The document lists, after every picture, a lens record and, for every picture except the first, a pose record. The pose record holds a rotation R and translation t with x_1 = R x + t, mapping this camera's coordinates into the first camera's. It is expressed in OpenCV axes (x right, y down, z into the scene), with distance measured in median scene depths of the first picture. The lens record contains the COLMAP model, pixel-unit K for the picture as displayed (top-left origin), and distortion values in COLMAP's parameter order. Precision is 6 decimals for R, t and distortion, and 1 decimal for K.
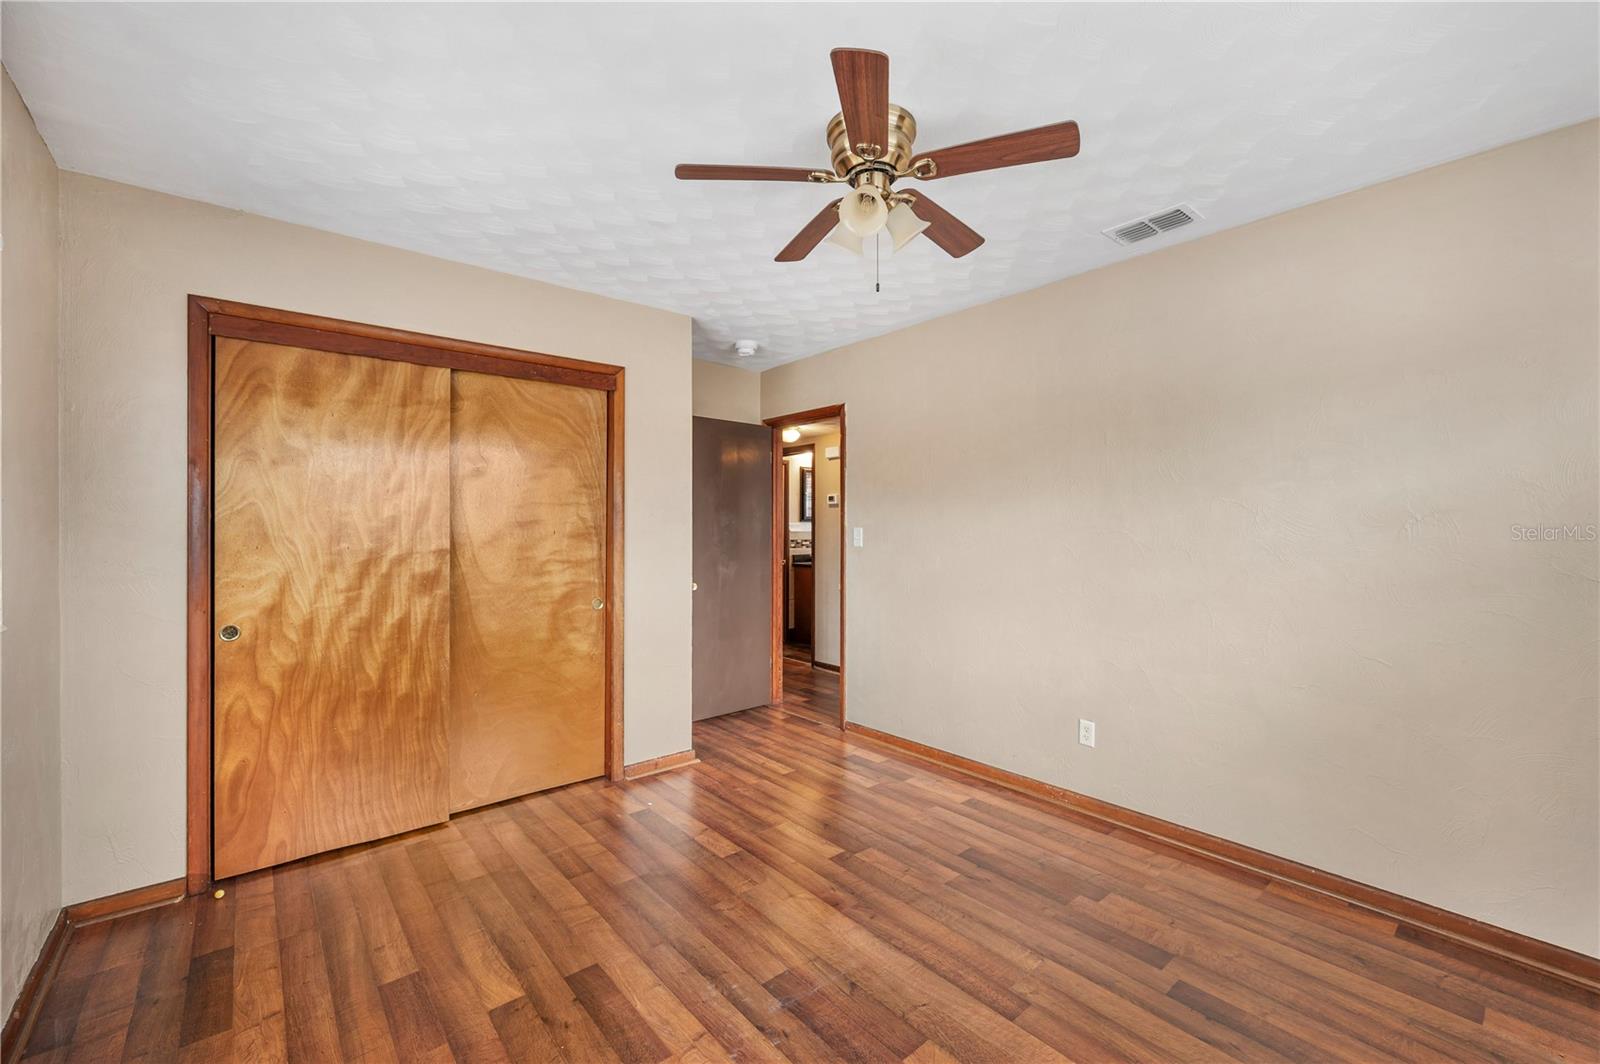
lens RADIAL K [[668.1, 0, 800.0], [0, 668.1, 532.0], [0, 0, 1]] dist [-0.000514, -0.000106]
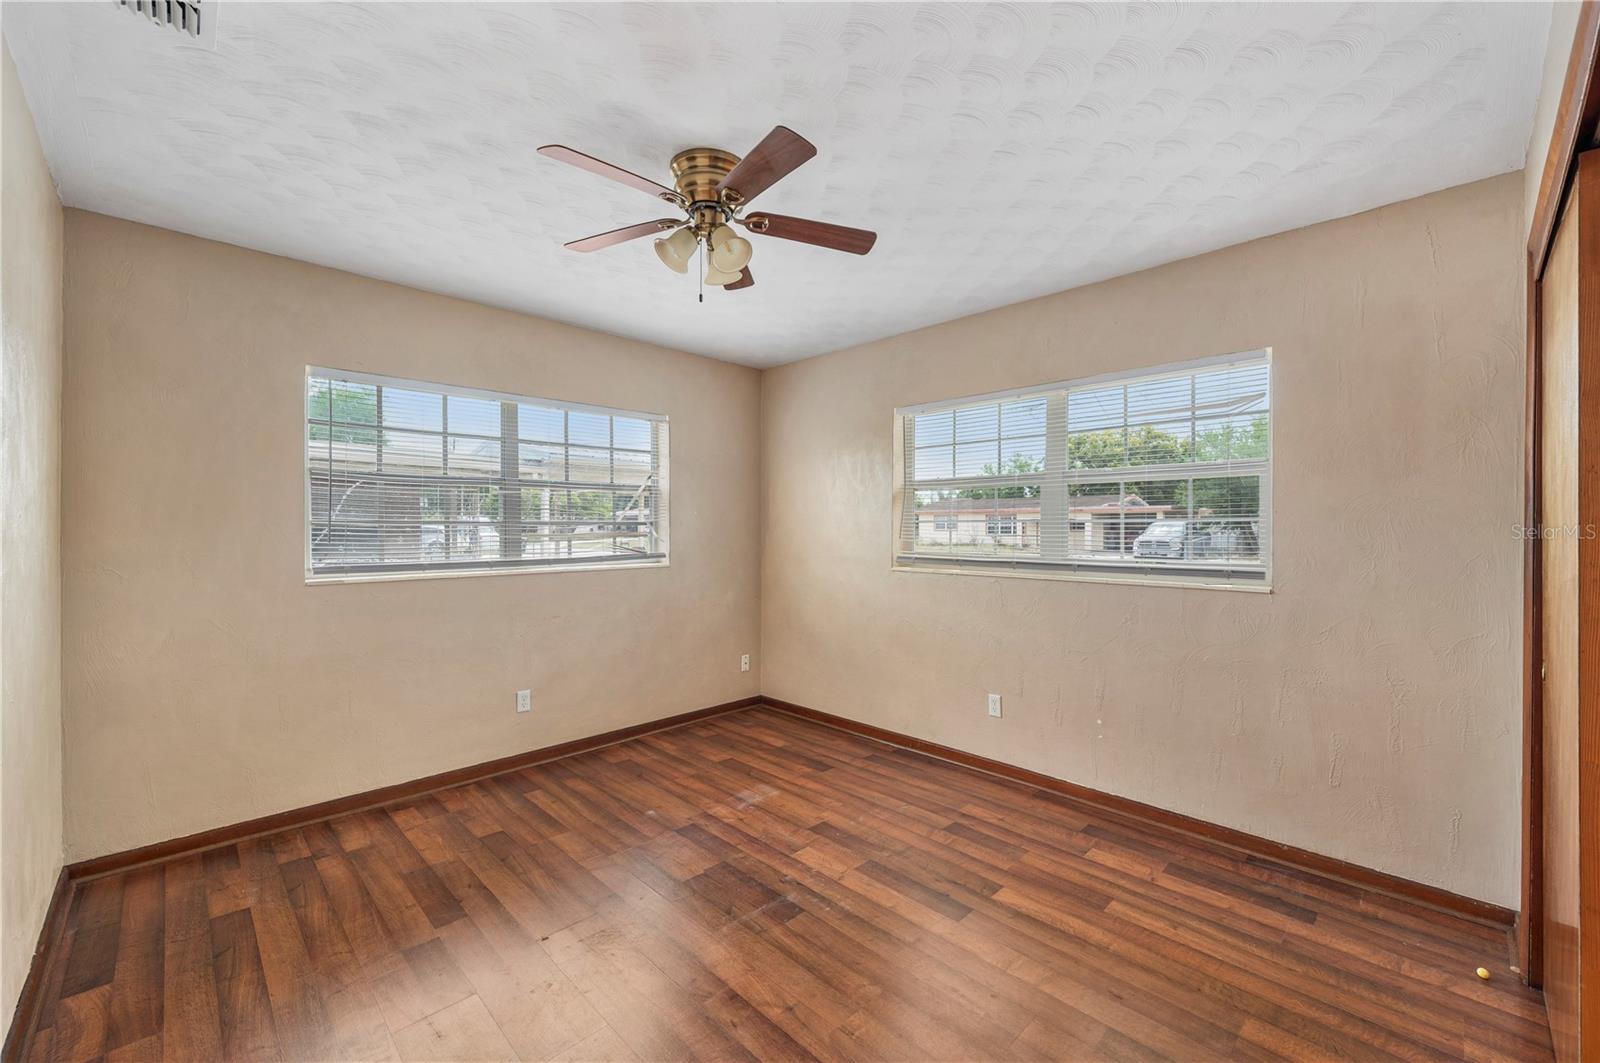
lens RADIAL K [[644.7, 0, 803.9], [0, 644.7, 526.8], [0, 0, 1]] dist [0.000053, 0.000056]
pose [[-0.996364, -0.001149, -0.085193, 0.044557], [-0.001832, 0.999967, 0.007943, -0.017179], [0.085181, 0.008070, -0.996333, 2.149525]]
